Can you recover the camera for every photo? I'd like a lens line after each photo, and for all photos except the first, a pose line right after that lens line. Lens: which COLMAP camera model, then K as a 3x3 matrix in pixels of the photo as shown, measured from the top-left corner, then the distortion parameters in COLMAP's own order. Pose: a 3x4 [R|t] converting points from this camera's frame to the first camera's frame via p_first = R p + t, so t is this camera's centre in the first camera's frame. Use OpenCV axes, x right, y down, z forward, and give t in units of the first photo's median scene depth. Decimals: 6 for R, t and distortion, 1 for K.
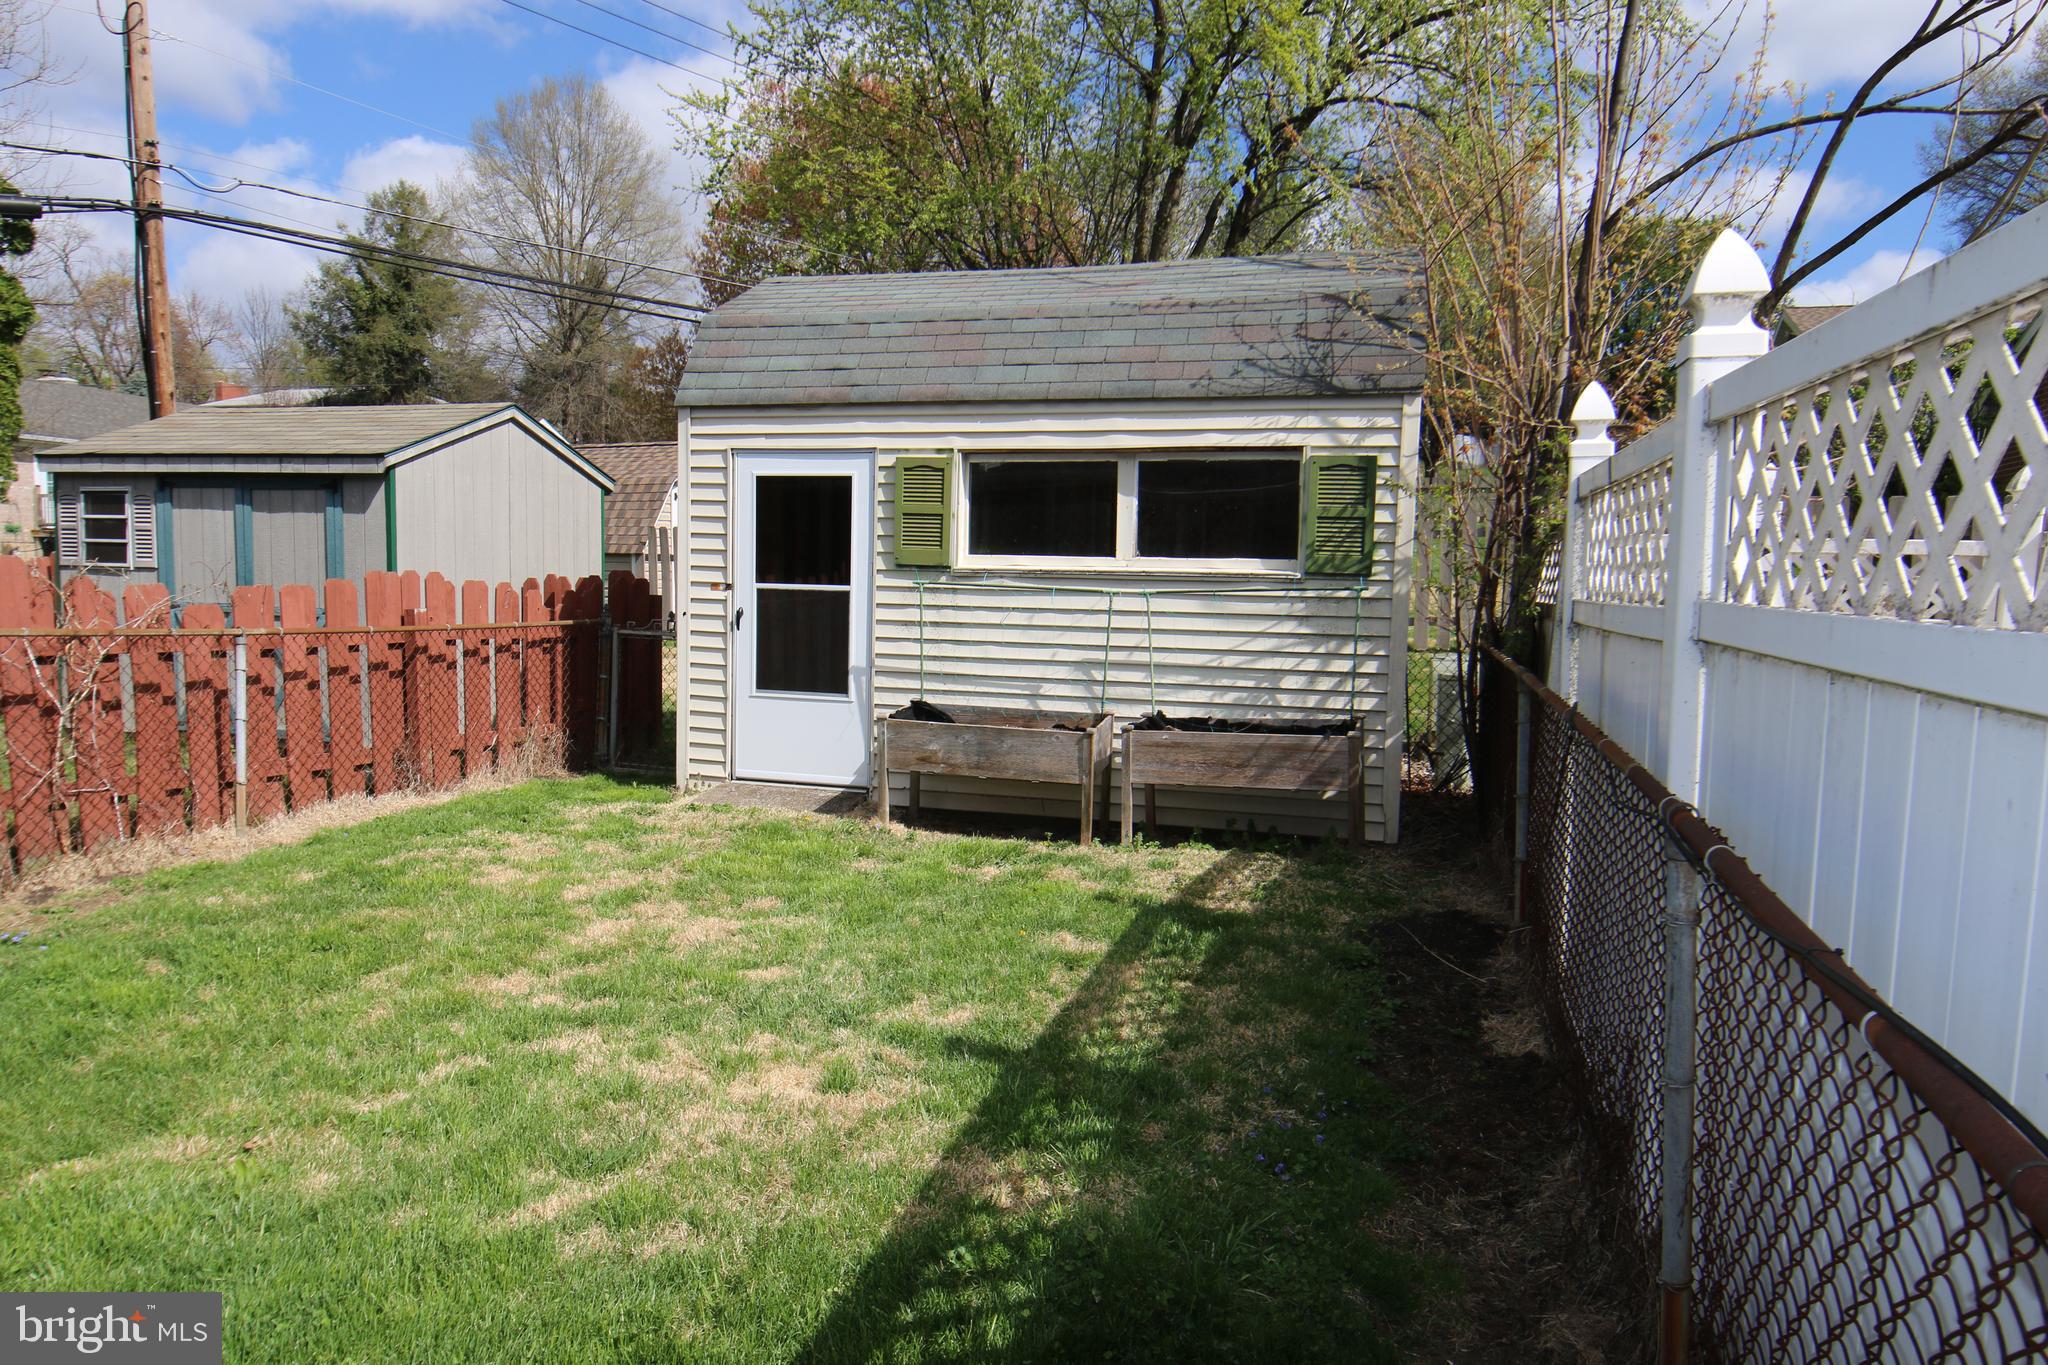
lens RADIAL K [[1295.5, 0, 1020.1], [0, 1295.5, 681.7], [0, 0, 1]] dist [-0.021251, 0.005000]
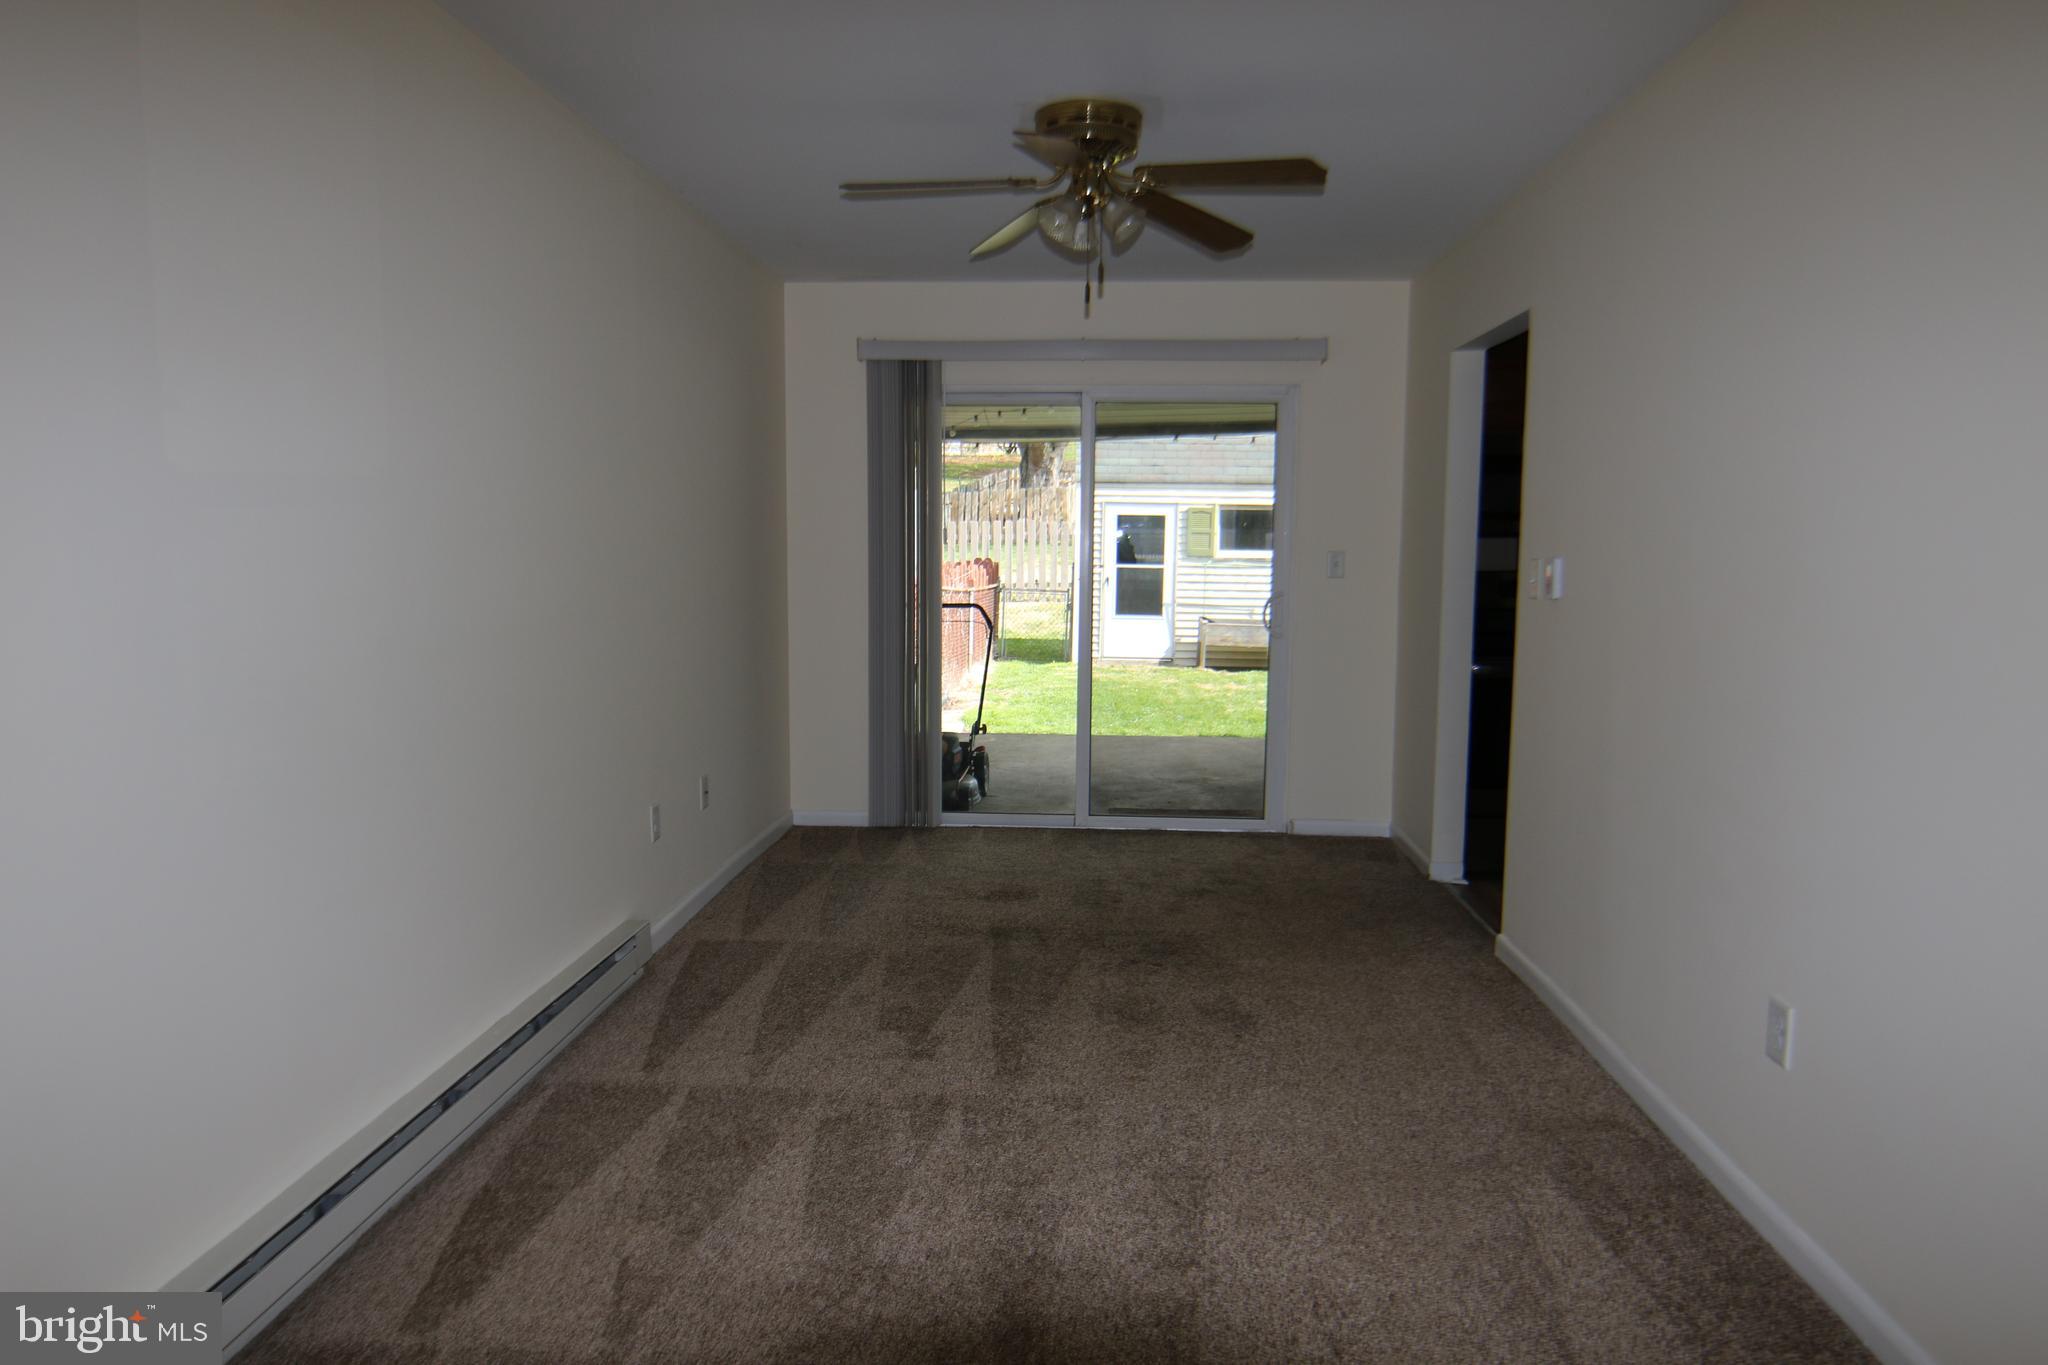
lens RADIAL K [[1295.5, 0, 1025.7], [0, 1295.5, 684.7], [0, 0, 1]] dist [-0.021251, 0.005000]
pose [[0.975149, -0.040579, 0.217802, -0.851423], [0.032848, 0.998699, 0.039003, 0.033590], [-0.219102, -0.030879, 0.975213, -1.090692]]
